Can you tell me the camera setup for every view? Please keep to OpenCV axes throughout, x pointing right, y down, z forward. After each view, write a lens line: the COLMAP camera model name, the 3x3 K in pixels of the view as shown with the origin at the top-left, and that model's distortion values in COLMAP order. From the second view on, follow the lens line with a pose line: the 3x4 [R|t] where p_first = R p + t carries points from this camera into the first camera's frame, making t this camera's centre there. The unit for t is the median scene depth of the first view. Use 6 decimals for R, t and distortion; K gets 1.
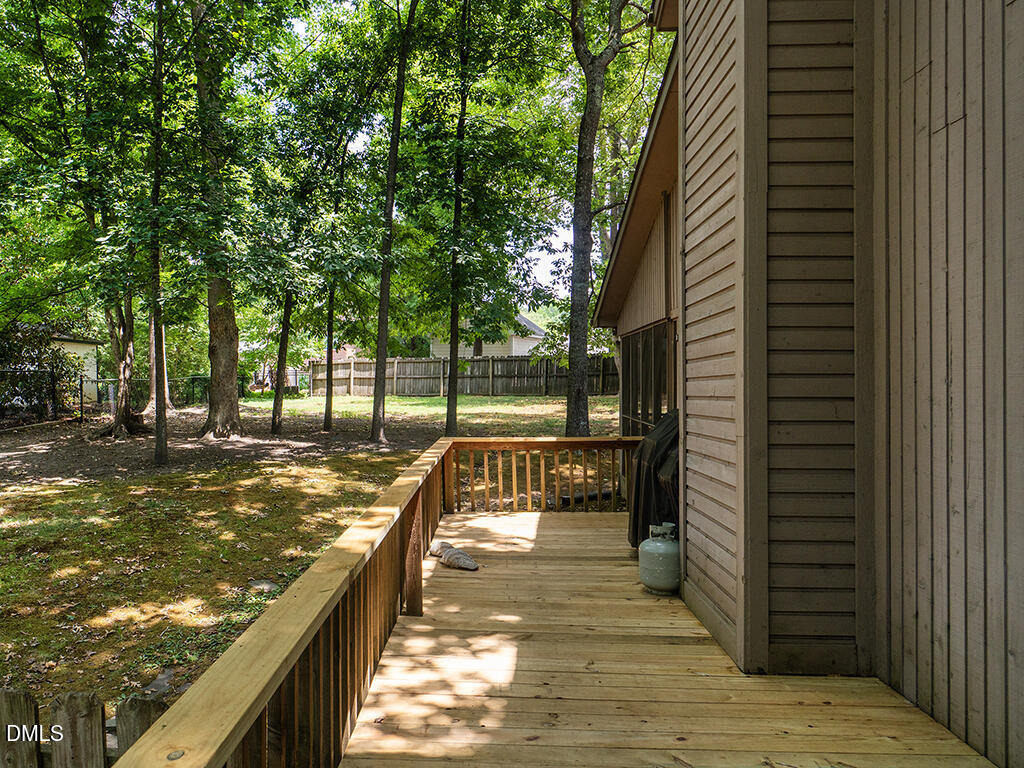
lens RADIAL K [[751.5, 0, 512.0], [0, 751.5, 383.6], [0, 0, 1]] dist [0.001677, -0.000076]
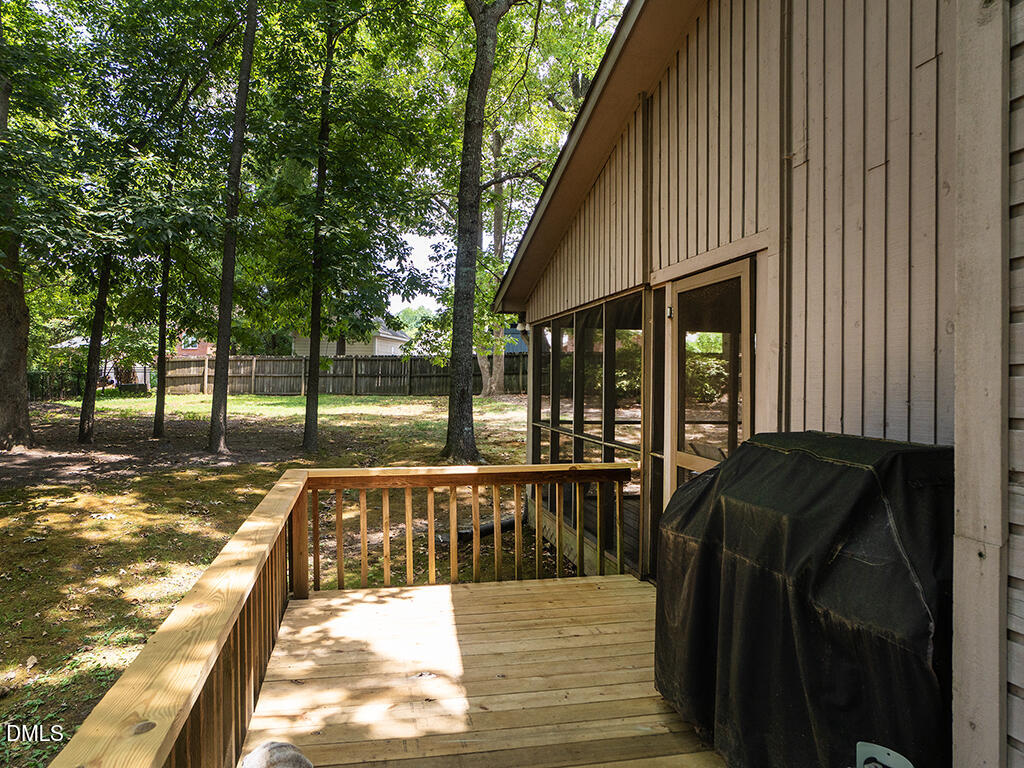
lens RADIAL K [[673.9, 0, 505.5], [0, 673.9, 378.5], [0, 0, 1]] dist [-0.009373, -0.003976]
pose [[0.980716, 0.009963, 0.195182, -0.013676], [-0.008379, 0.999925, -0.008938, 0.000954], [-0.195256, 0.007130, 0.980726, 0.208023]]
